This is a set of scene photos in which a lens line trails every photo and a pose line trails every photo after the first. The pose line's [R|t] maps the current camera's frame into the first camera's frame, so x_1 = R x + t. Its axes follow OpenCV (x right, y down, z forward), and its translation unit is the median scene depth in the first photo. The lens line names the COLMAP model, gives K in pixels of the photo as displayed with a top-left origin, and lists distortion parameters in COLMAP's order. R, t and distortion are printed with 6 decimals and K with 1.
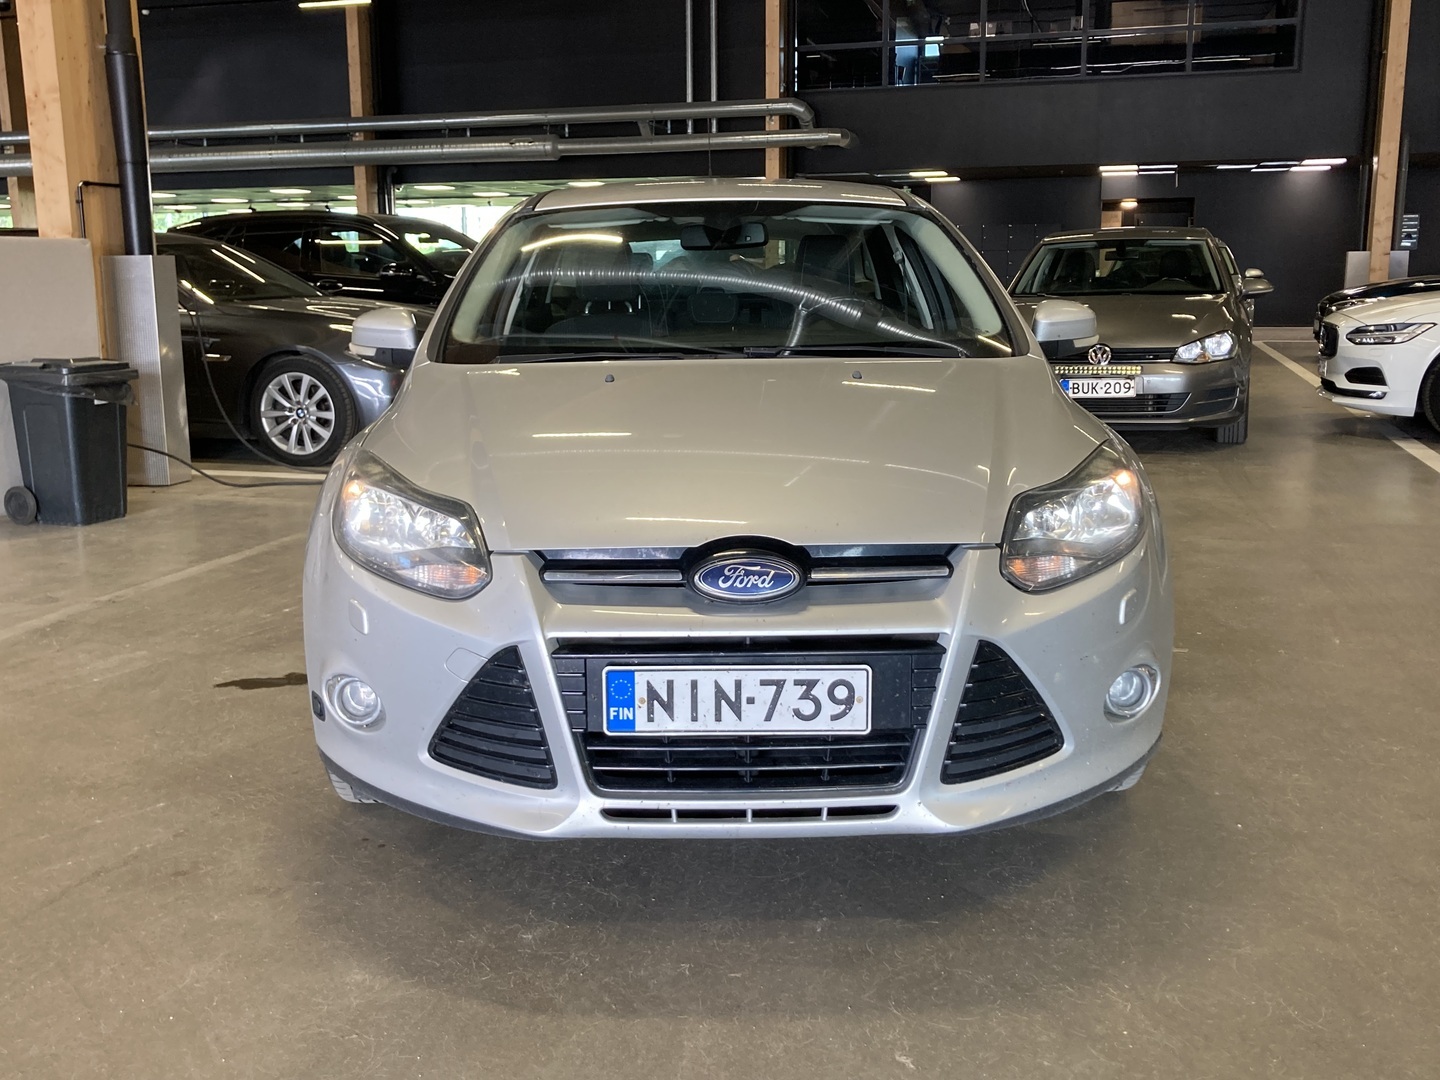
lens RADIAL K [[1421.8, 0, 719.5], [0, 1421.8, 526.7], [0, 0, 1]] dist [0.028642, 0.000000]
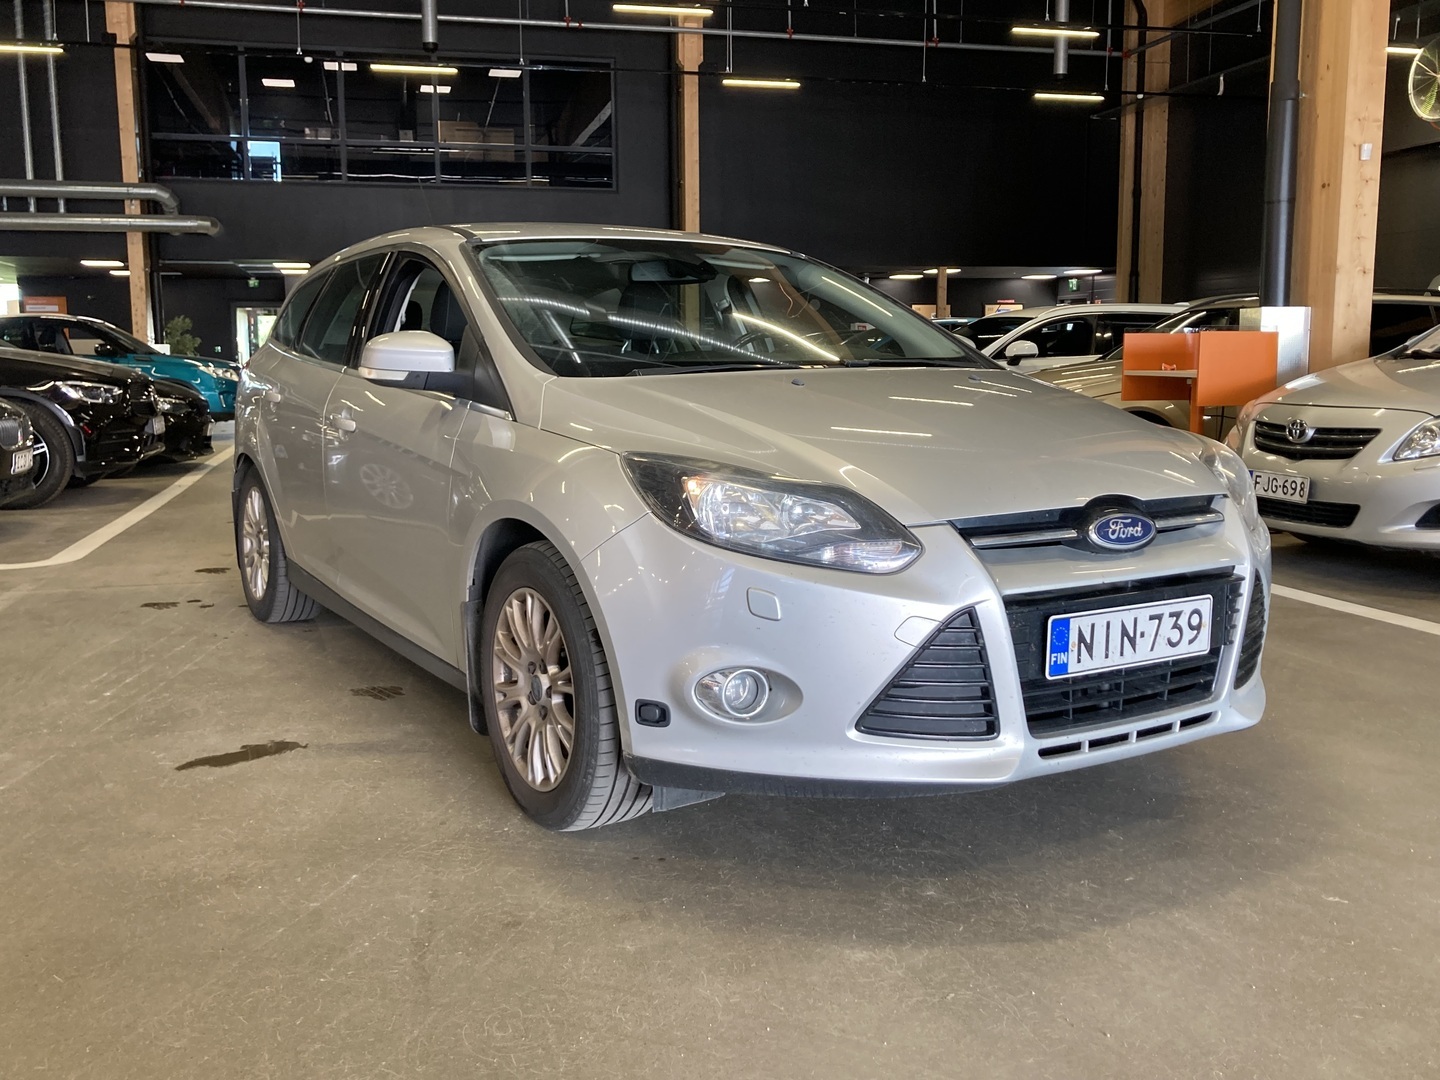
lens RADIAL K [[1309.5, 0, 721.7], [0, 1309.5, 553.0], [0, 0, 1]] dist [0.018760, 0.000000]
pose [[0.859170, -0.072126, 0.506582, -0.765981], [0.092020, 0.995654, -0.014308, 0.037745], [-0.503349, 0.058909, 0.862073, 0.233830]]
